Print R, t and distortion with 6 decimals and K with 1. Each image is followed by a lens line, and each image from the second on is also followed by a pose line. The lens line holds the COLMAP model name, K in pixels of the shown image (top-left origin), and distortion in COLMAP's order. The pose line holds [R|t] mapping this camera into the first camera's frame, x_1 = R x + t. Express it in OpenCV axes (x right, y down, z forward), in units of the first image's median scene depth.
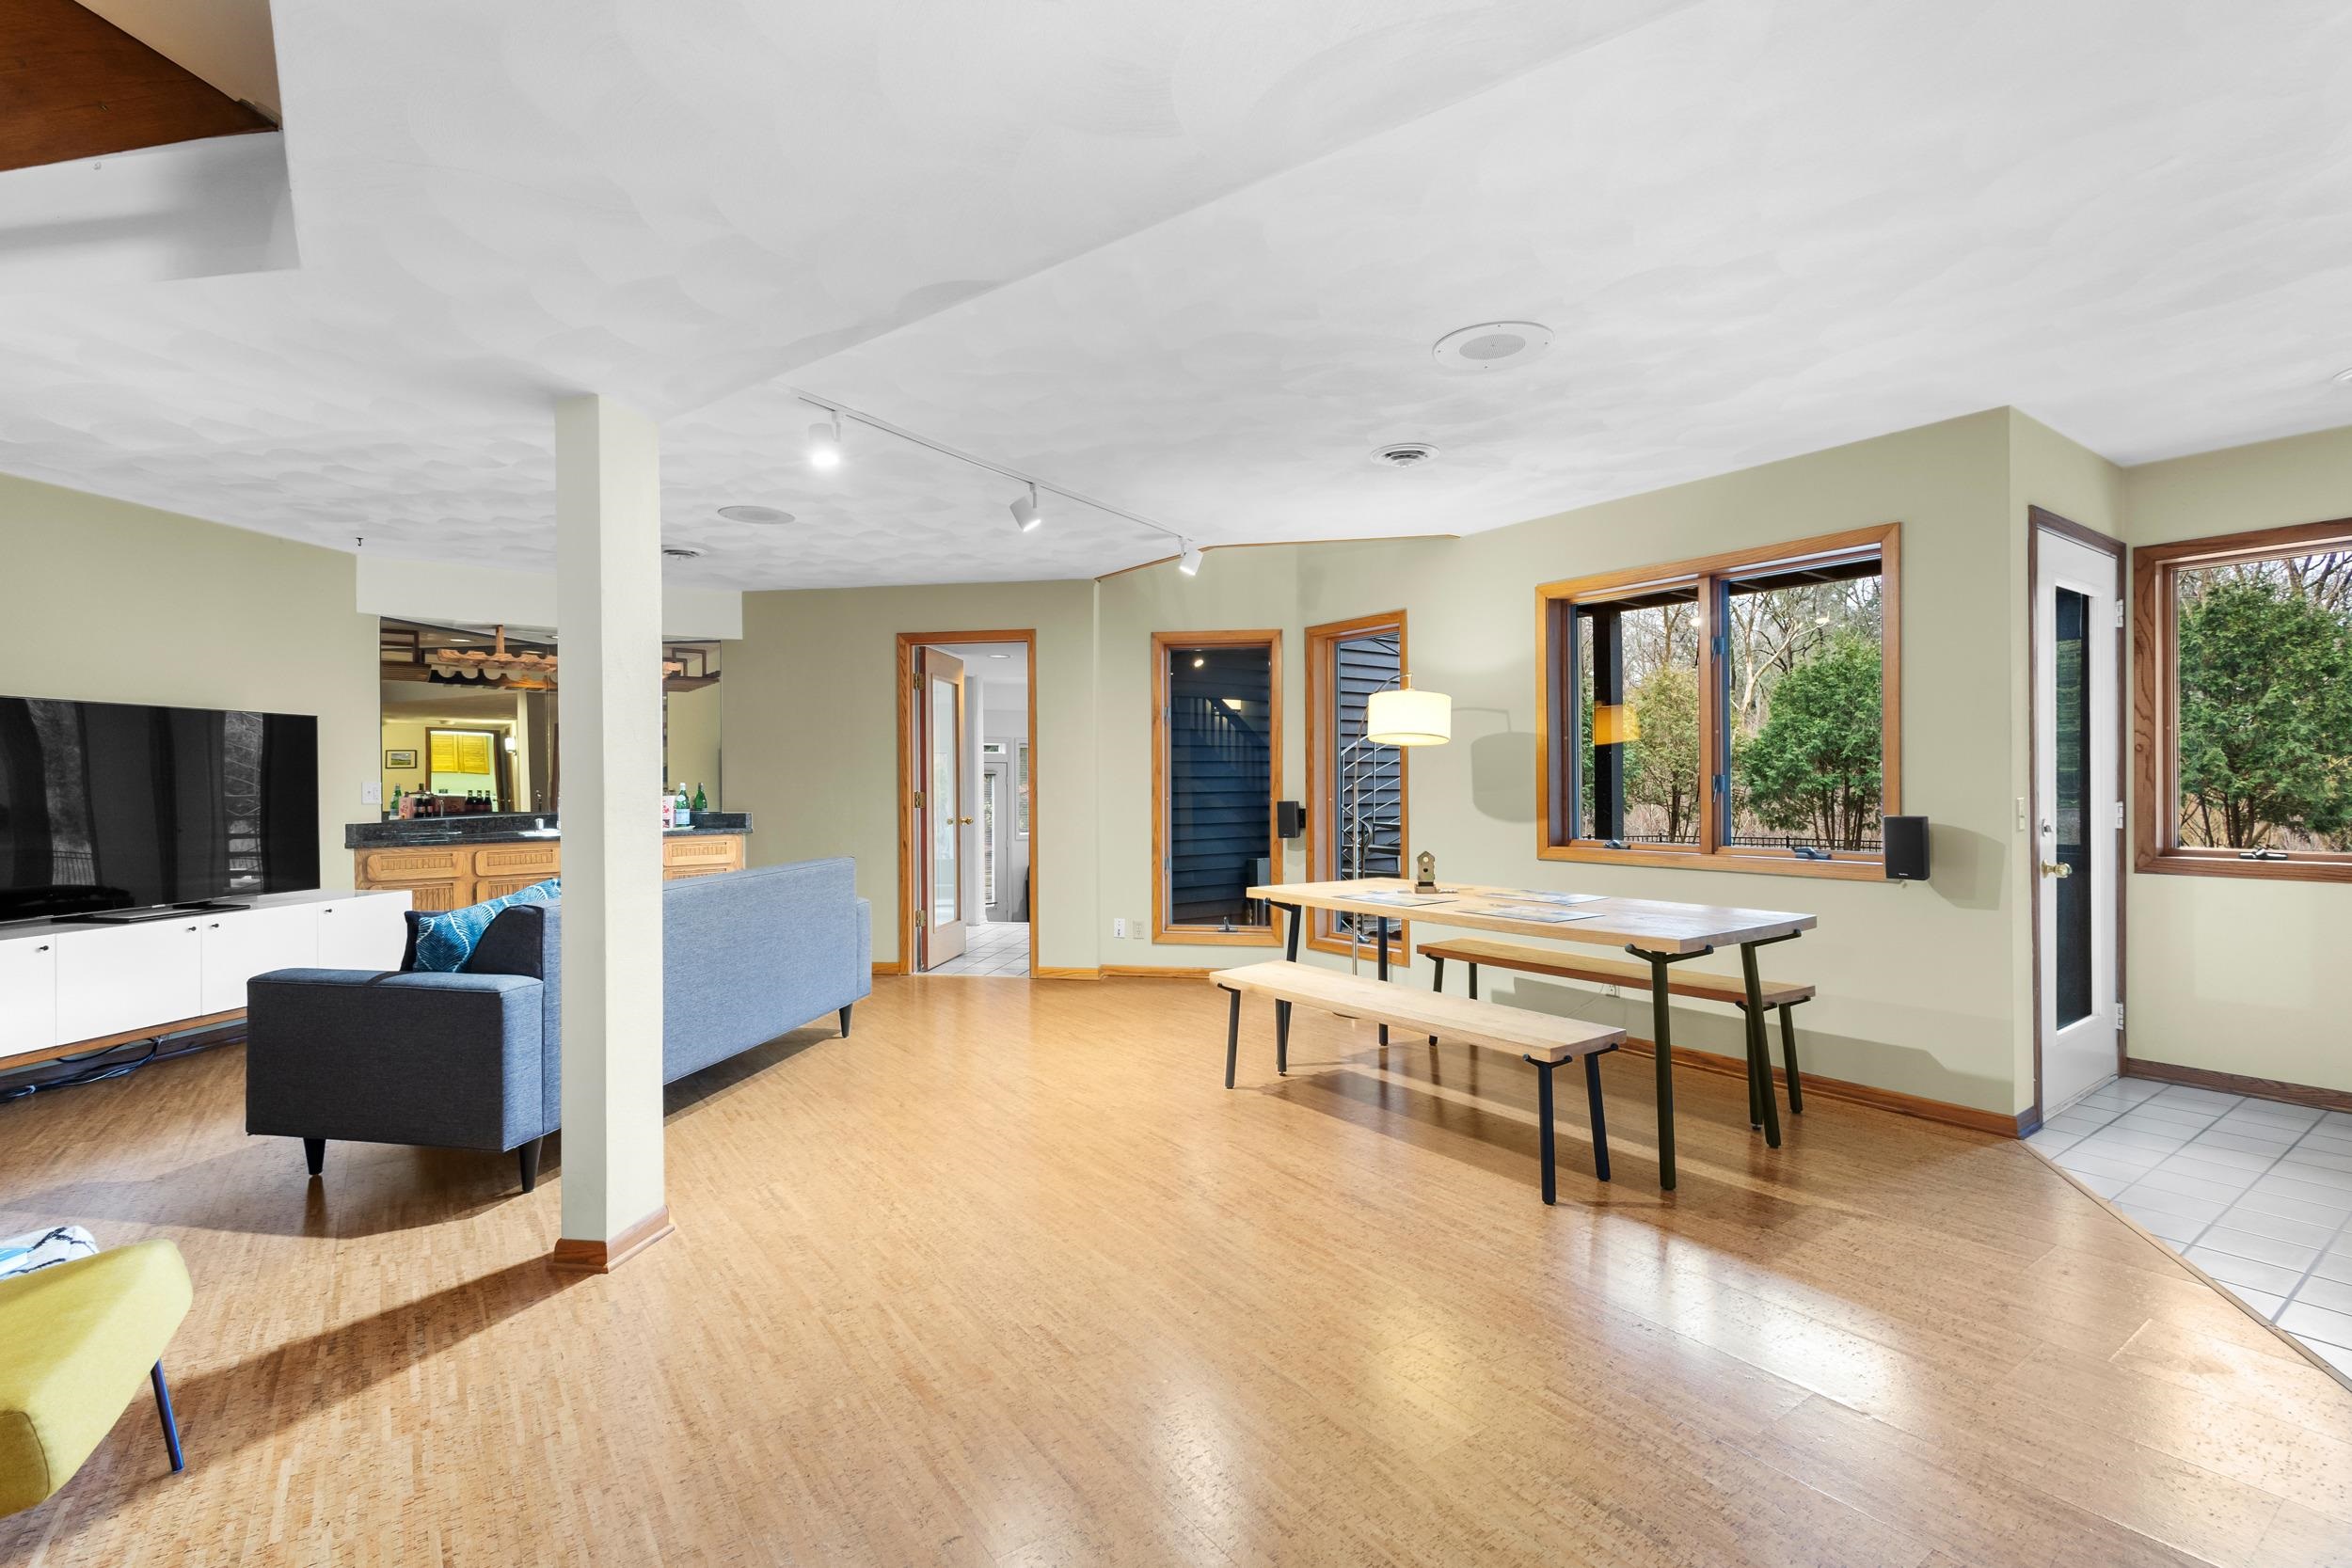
lens RADIAL K [[1073.8, 0, 1172.0], [0, 1073.8, 788.0], [0, 0, 1]] dist [0.011329, -0.003226]
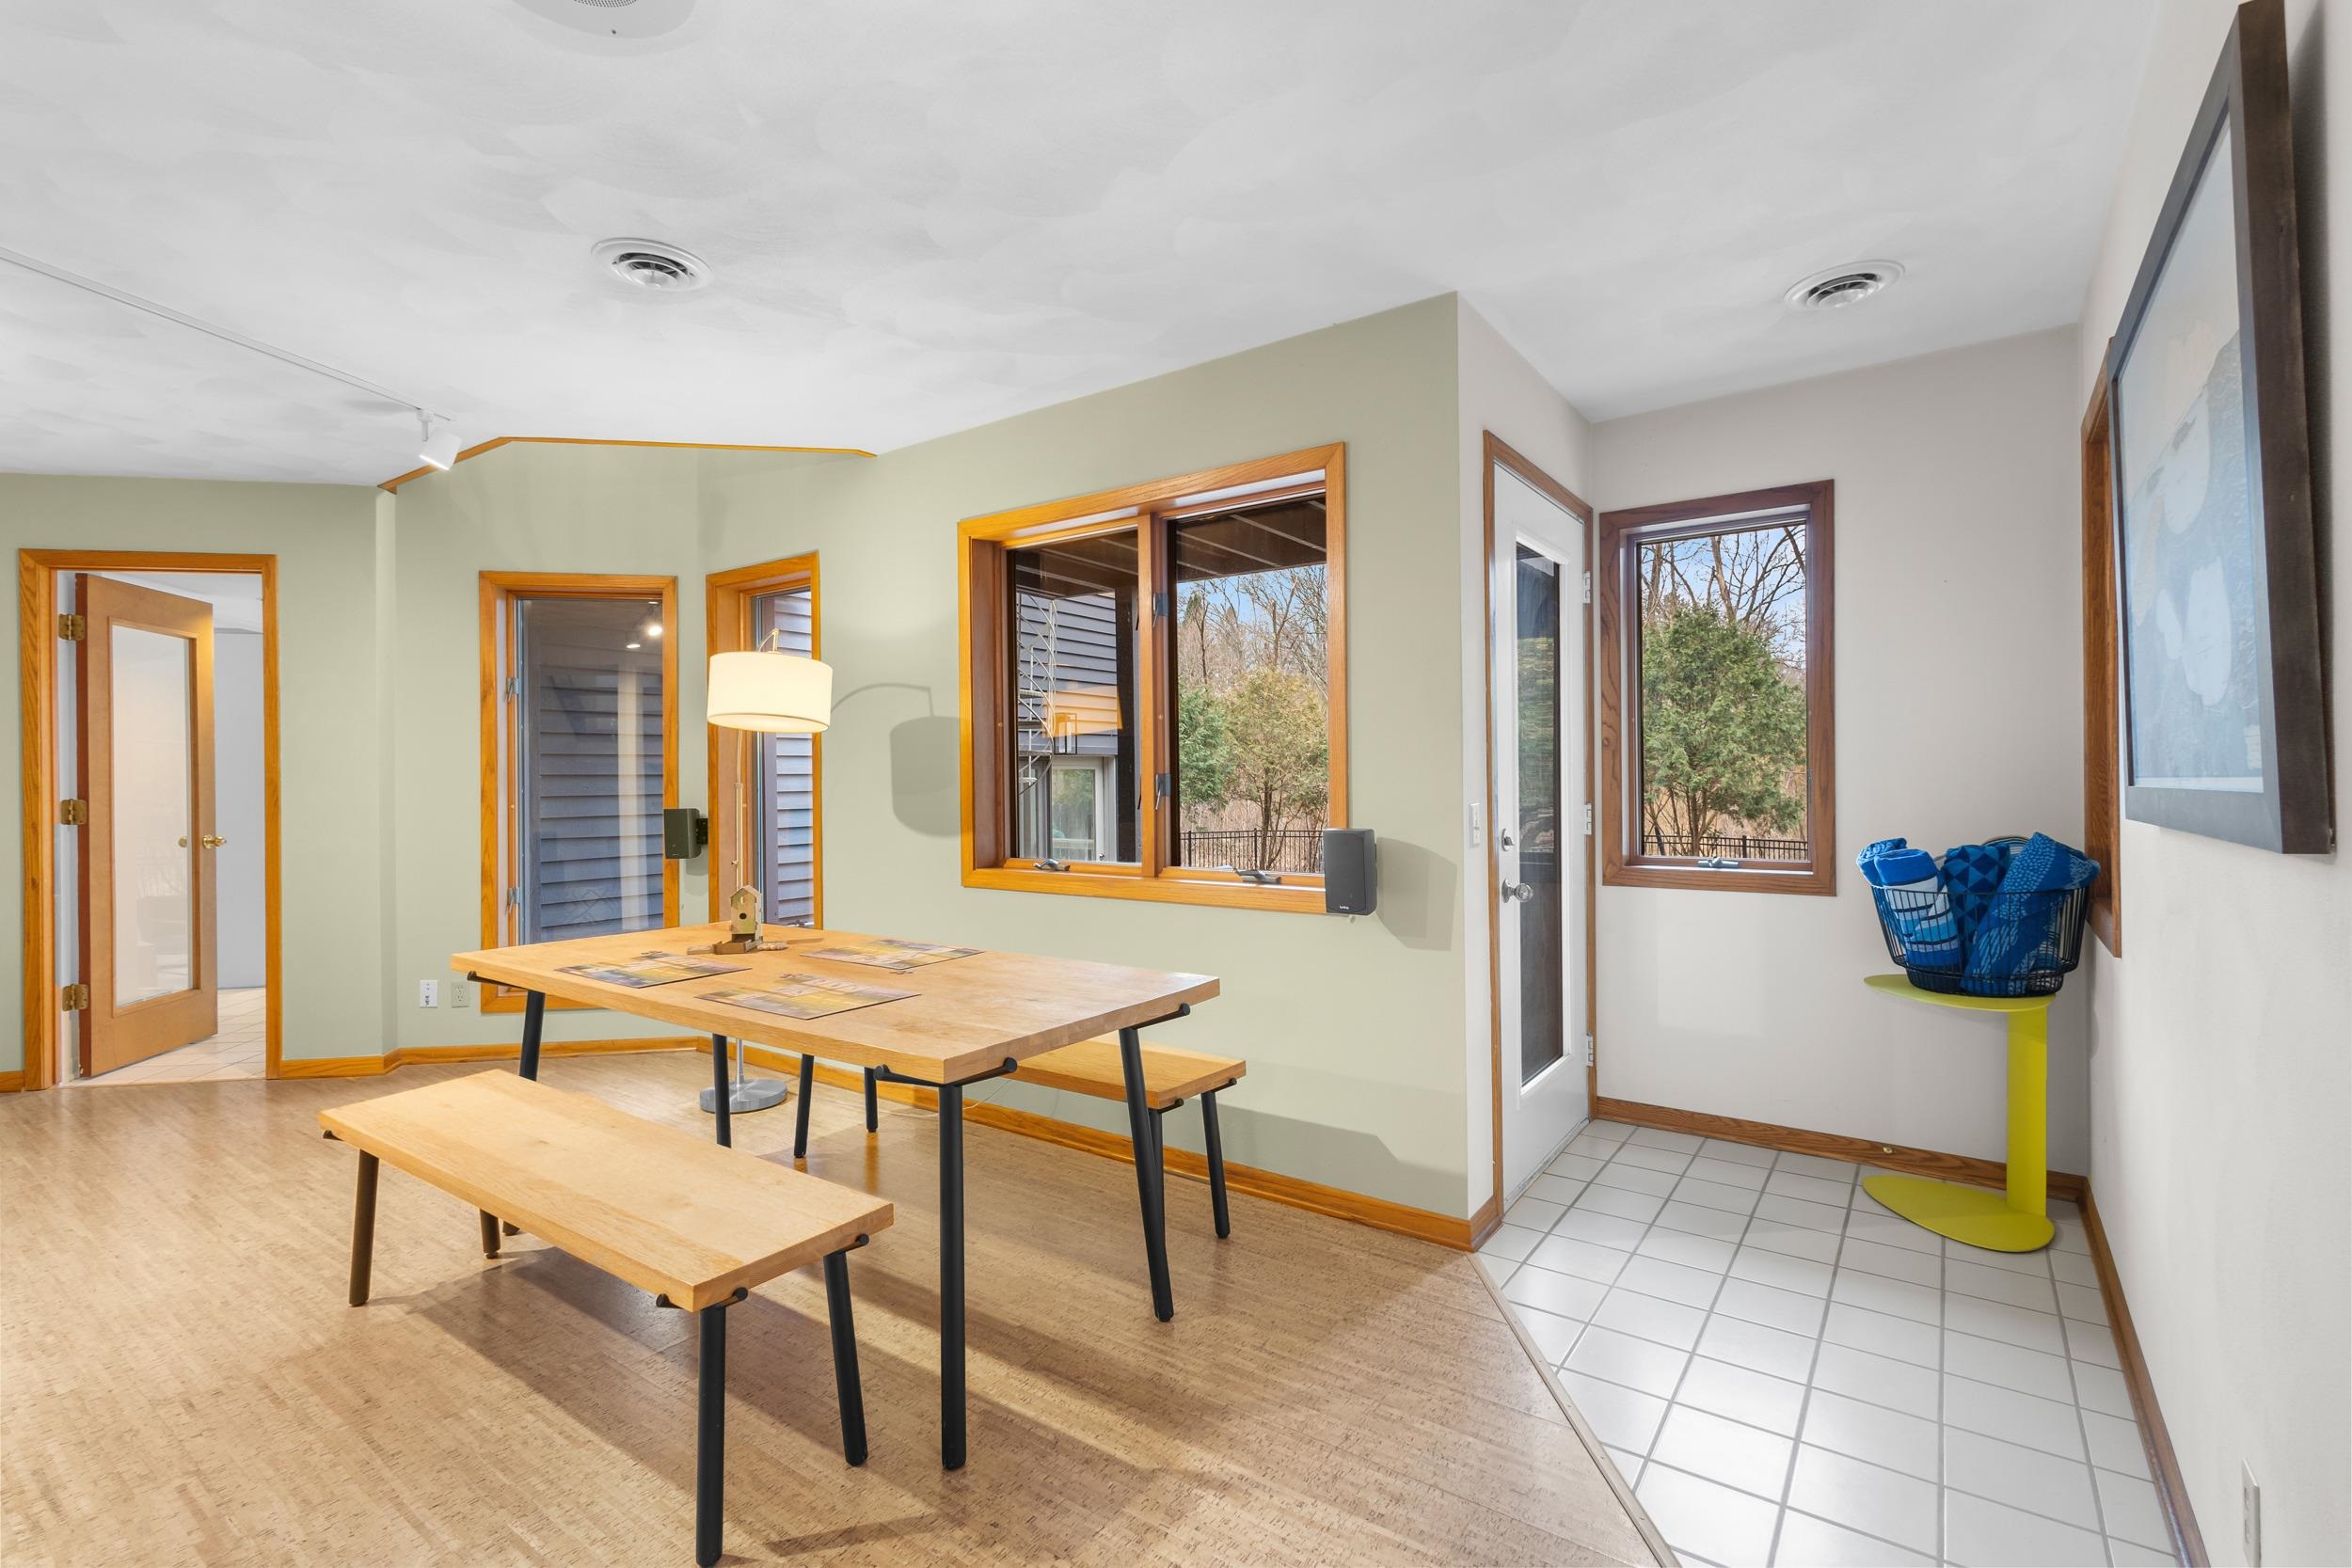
lens RADIAL K [[1073.8, 0, 1171.8], [0, 1073.8, 780.2], [0, 0, 1]] dist [0.011329, -0.003226]
pose [[0.947633, -0.002952, 0.319348, 0.279319], [0.004022, 0.999988, -0.002693, -0.005677], [-0.319337, 0.003837, 0.947634, 0.283535]]
